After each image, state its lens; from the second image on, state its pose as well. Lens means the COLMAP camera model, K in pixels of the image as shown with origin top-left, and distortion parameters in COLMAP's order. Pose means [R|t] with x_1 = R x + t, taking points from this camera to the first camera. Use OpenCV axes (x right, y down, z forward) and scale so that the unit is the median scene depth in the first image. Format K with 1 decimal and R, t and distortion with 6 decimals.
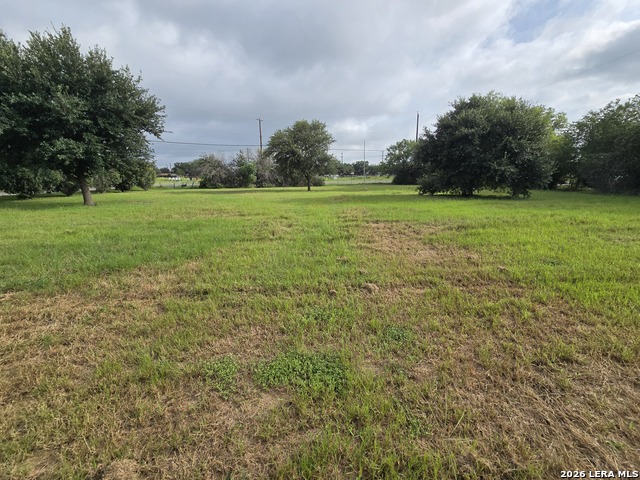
lens RADIAL K [[279.3, 0, 320.0], [0, 279.3, 240.0], [0, 0, 1]] dist [-0.000425, -0.000338]
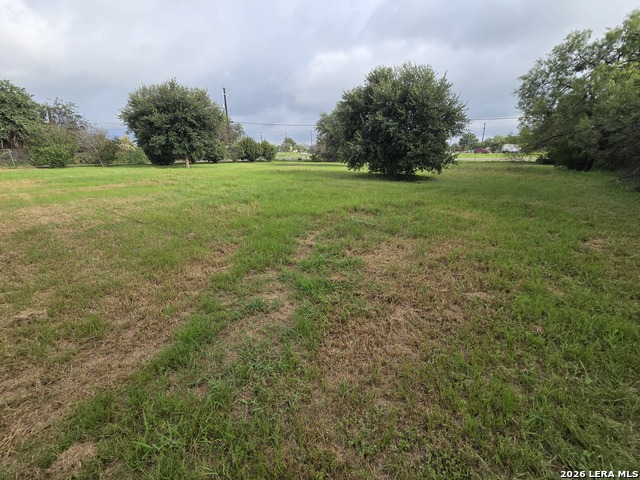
lens RADIAL K [[279.3, 0, 320.0], [0, 279.3, 240.0], [0, 0, 1]] dist [-0.000425, -0.000338]
pose [[0.770354, 0.192455, -0.607879, 0.906986], [-0.138045, 0.981089, 0.135672, -0.033086], [0.622494, -0.020601, 0.782353, 0.078486]]
